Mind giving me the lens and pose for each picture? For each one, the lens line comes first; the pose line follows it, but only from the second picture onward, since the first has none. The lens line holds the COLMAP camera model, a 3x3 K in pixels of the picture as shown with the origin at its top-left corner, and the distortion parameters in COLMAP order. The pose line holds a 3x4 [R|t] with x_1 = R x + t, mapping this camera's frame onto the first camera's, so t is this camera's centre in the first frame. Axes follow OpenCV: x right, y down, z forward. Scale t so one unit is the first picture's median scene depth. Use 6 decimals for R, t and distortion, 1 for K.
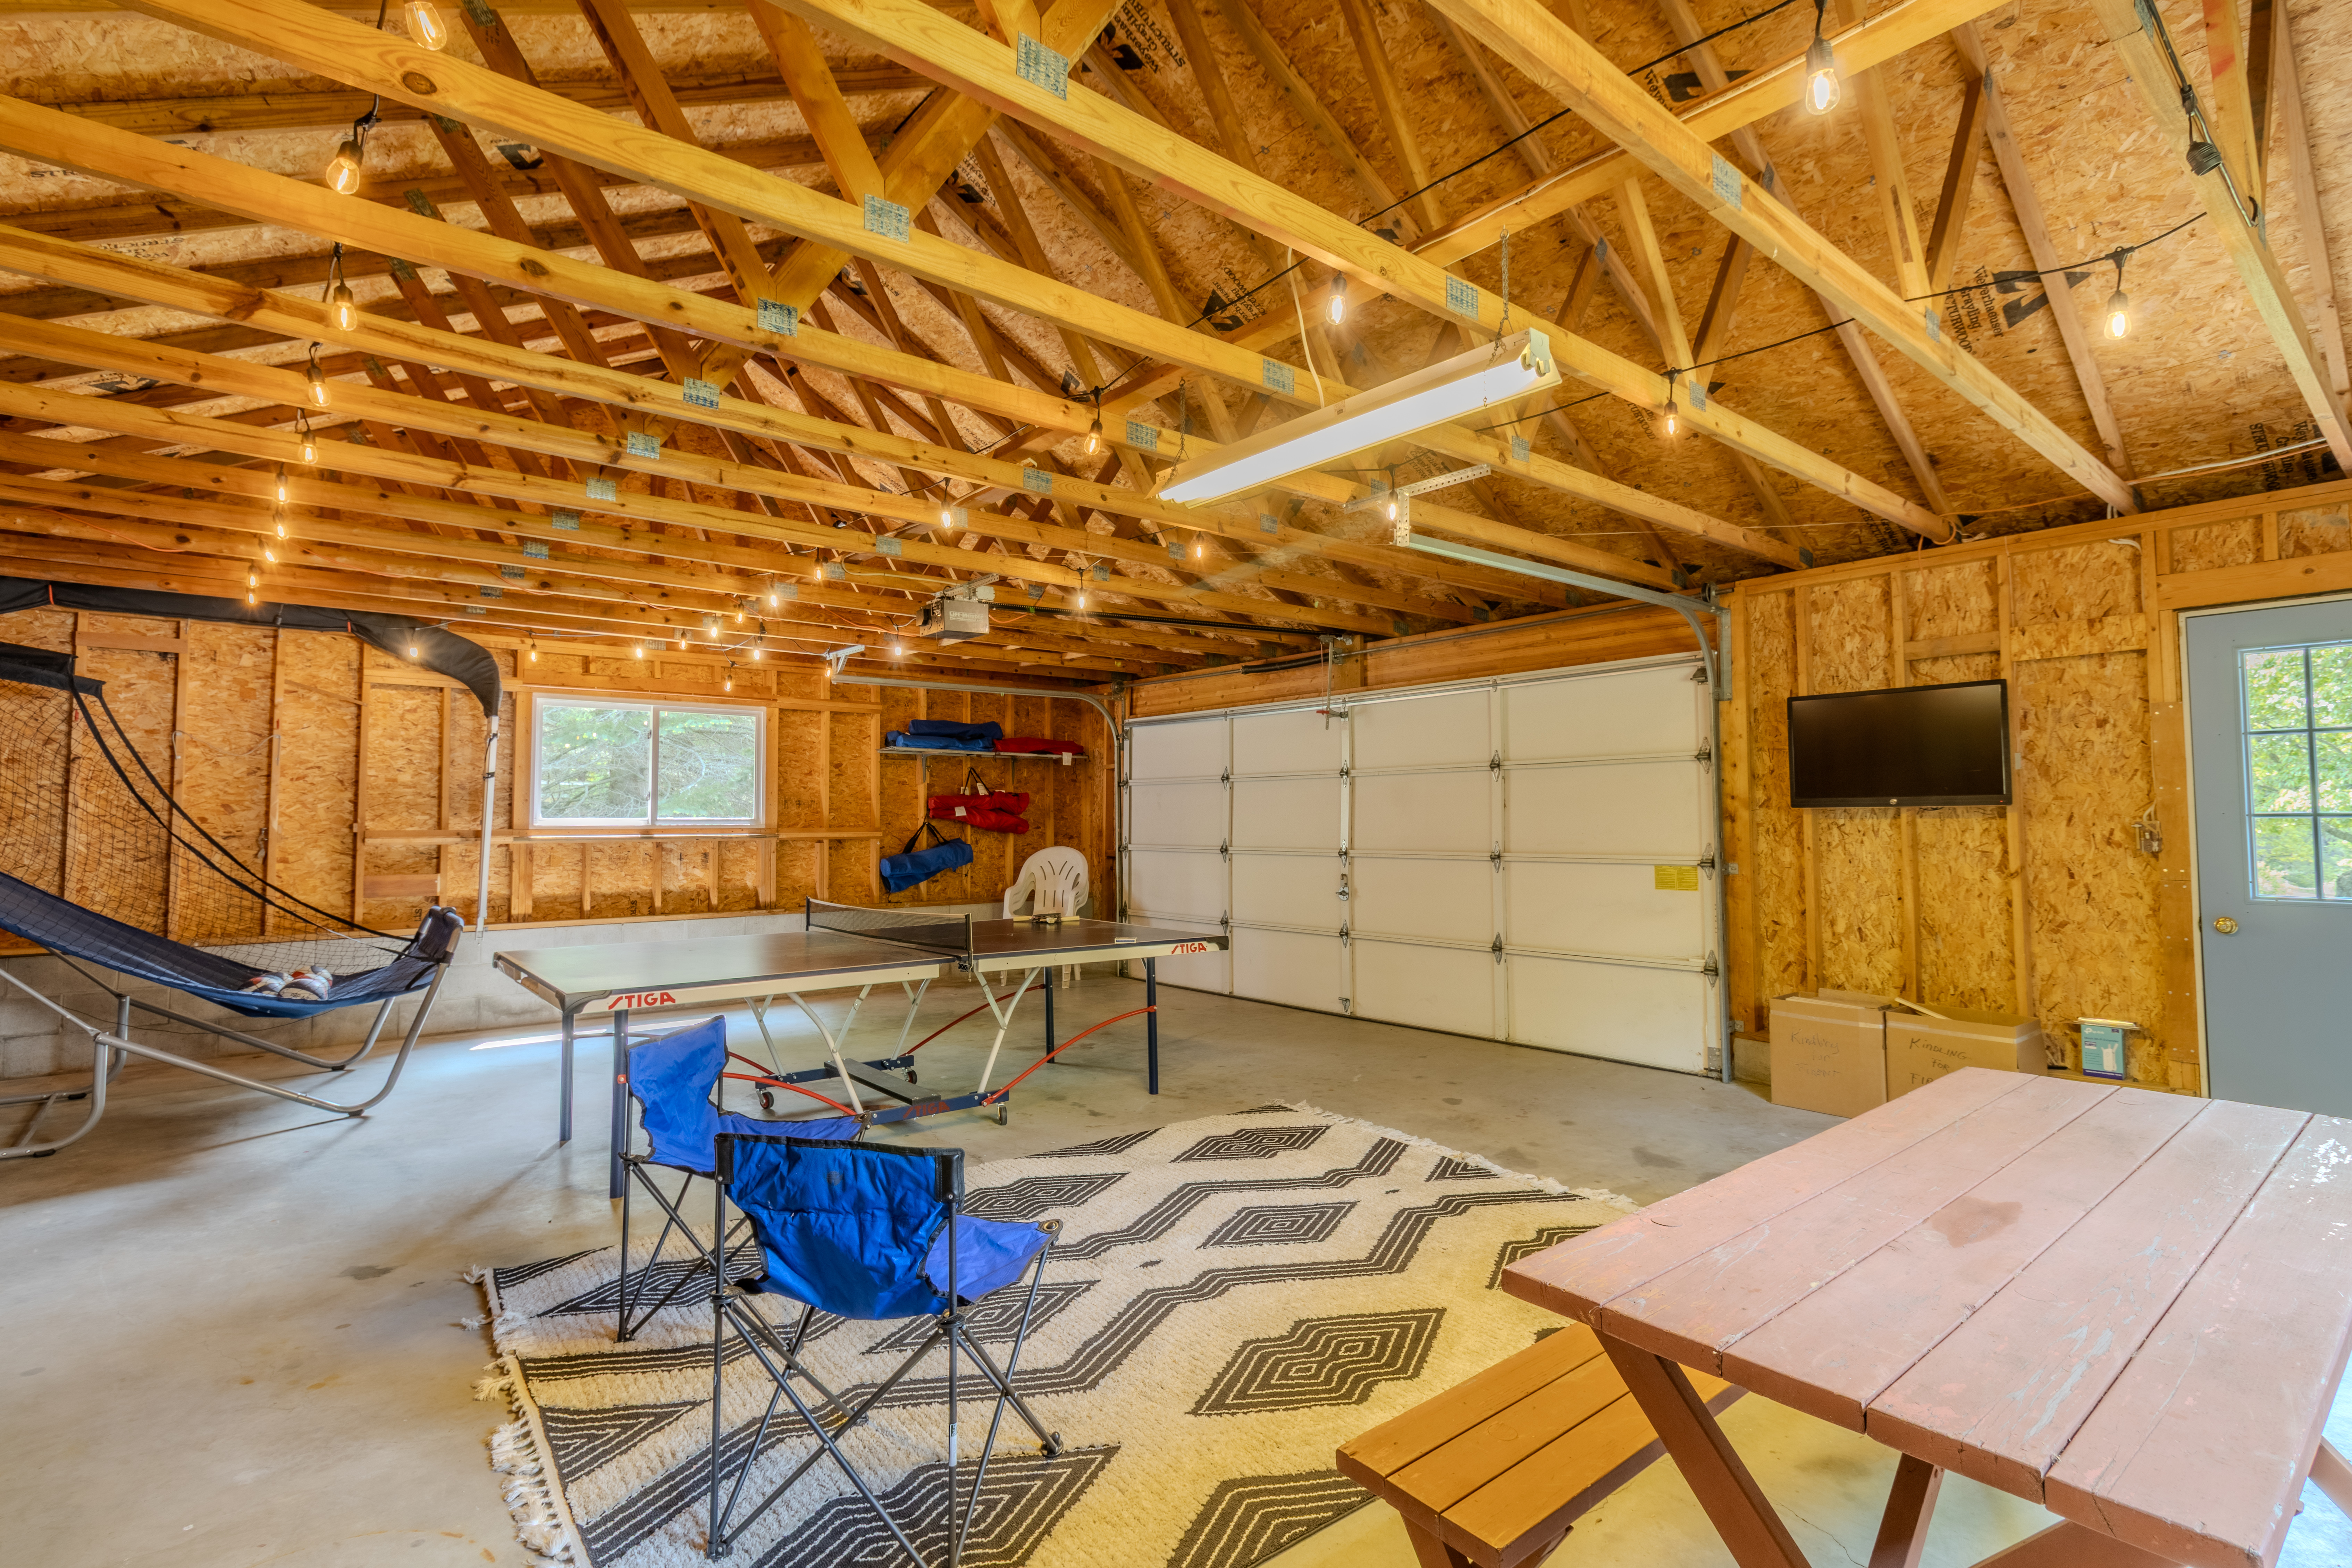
lens RADIAL K [[1077.7, 0, 1176.0], [0, 1077.7, 784.0], [0, 0, 1]] dist [0.000024, 0.000053]
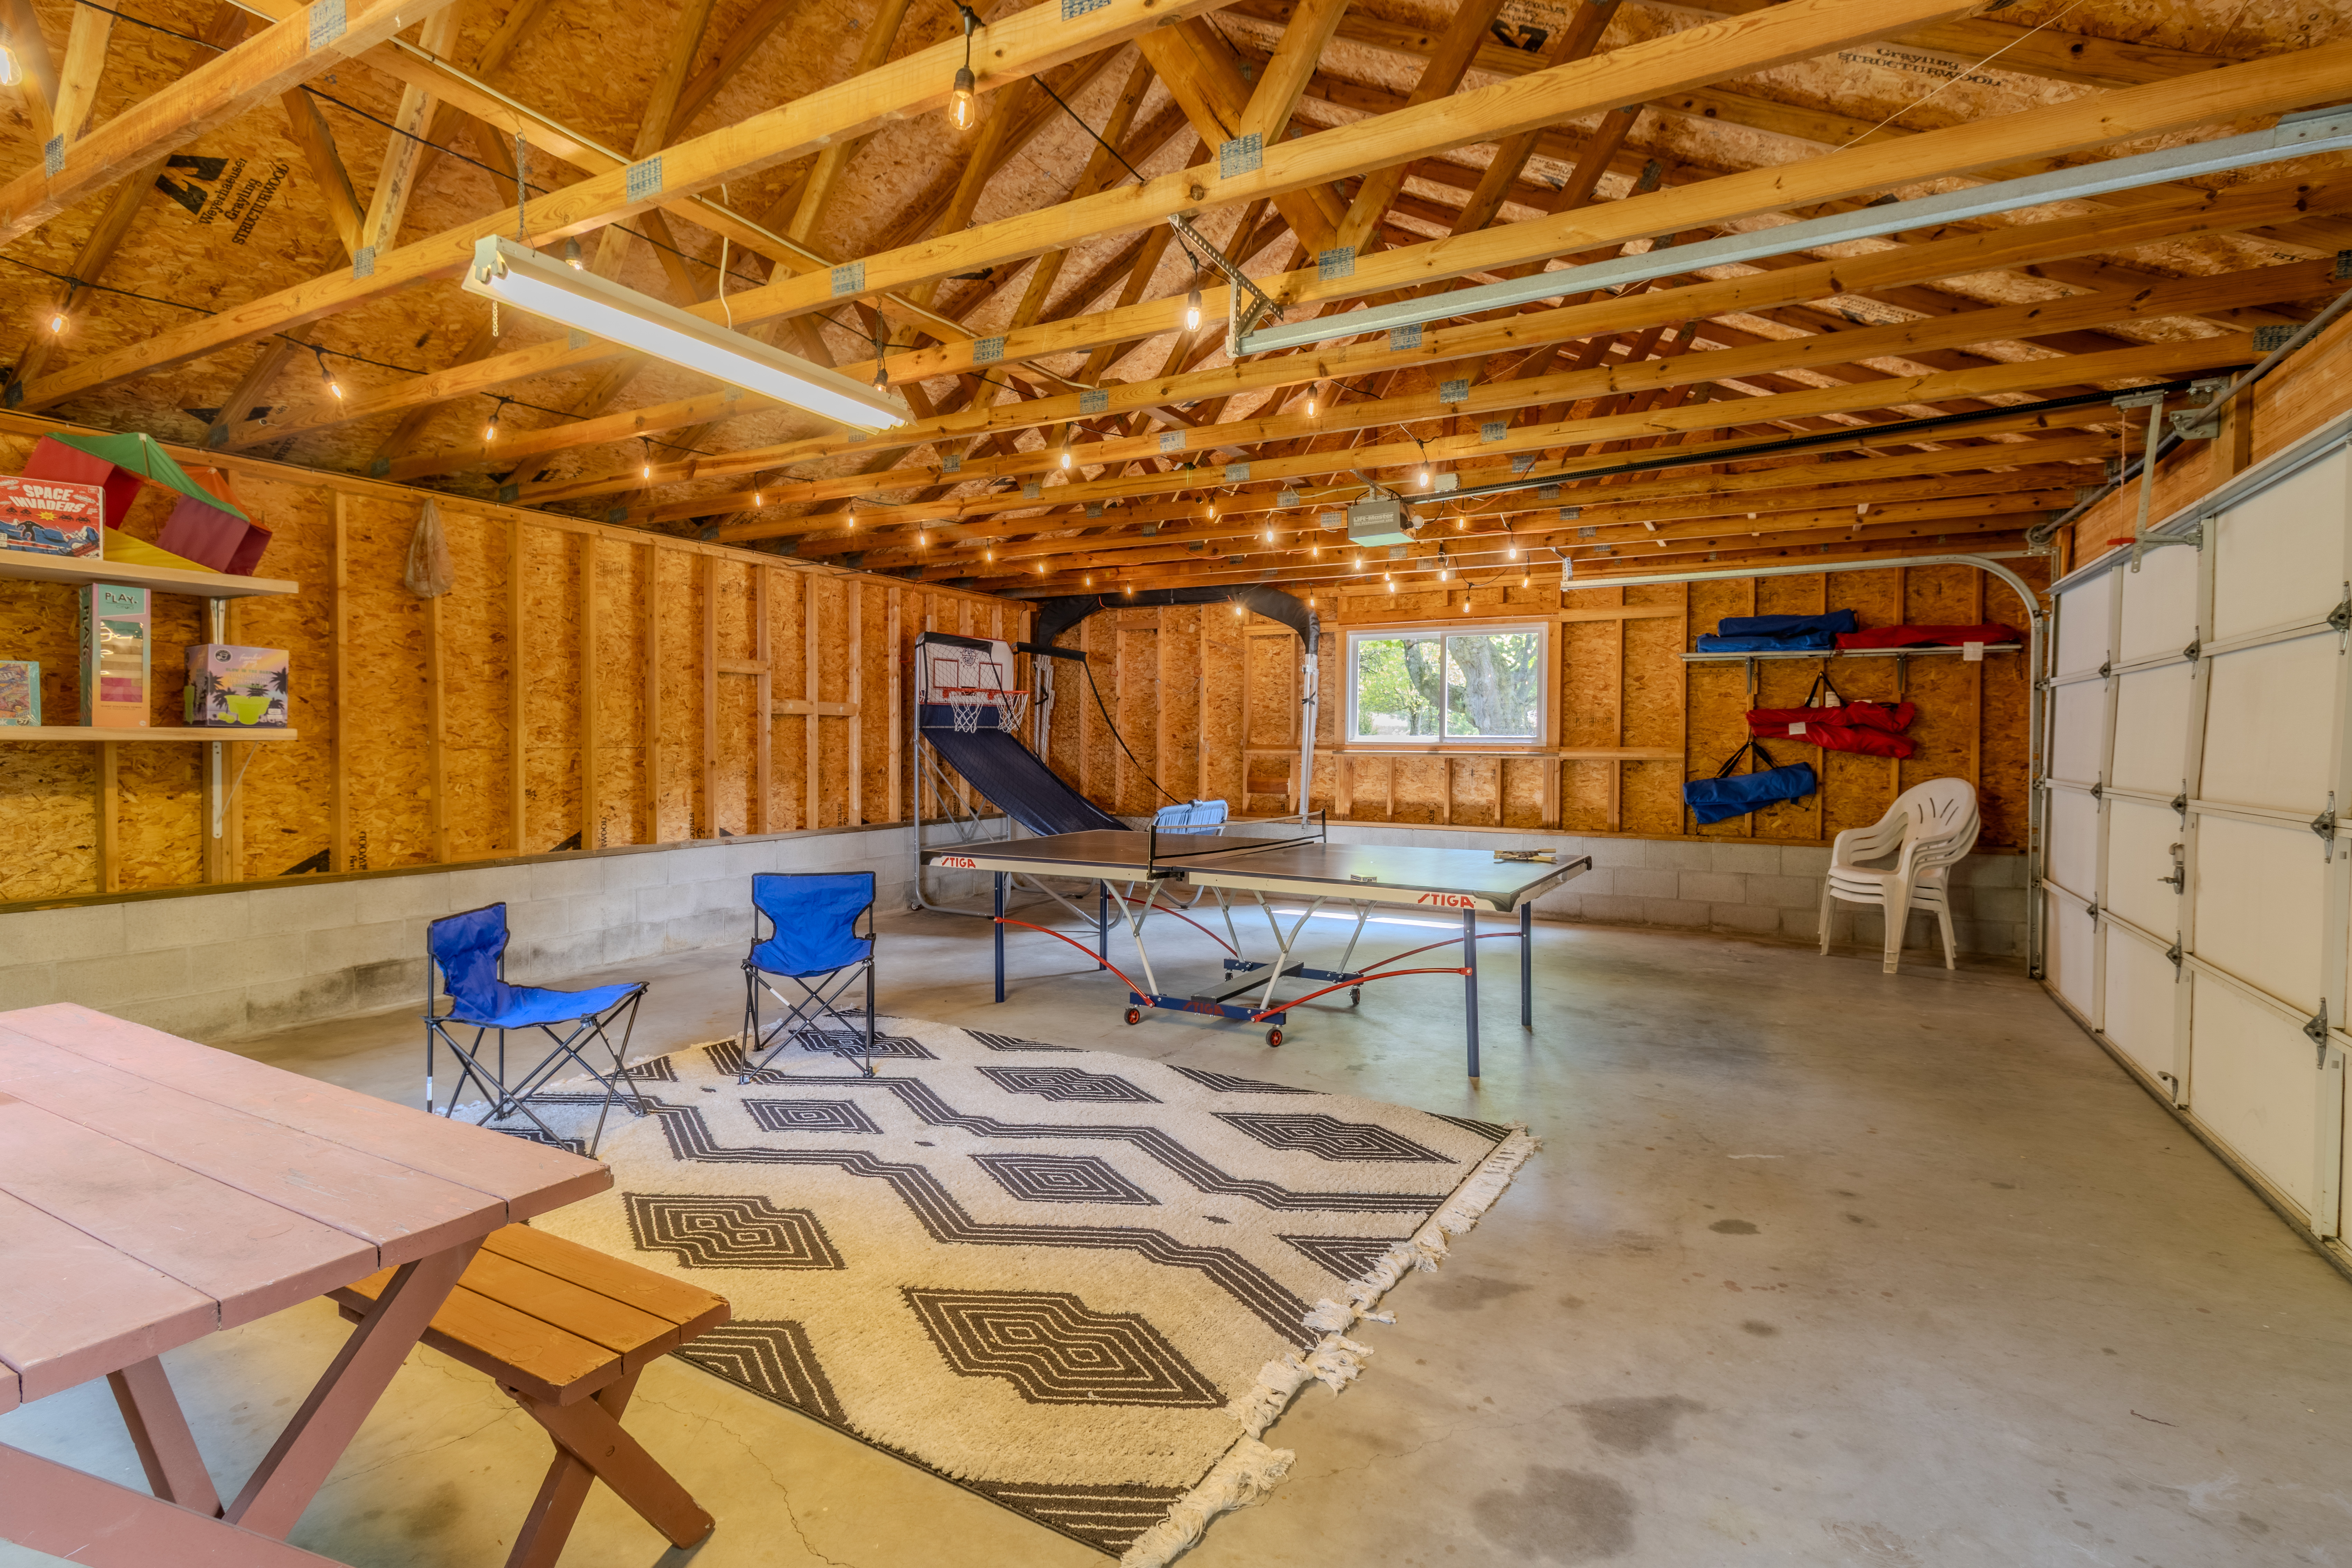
lens RADIAL K [[1108.5, 0, 1199.1], [0, 1108.5, 736.5], [0, 0, 1]] dist [0.000833, 0.000140]
pose [[0.391032, 0.001692, -0.920376, 0.473181], [0.024159, 0.999635, 0.012103, 0.013738], [0.920060, -0.026968, 0.390848, 0.356617]]
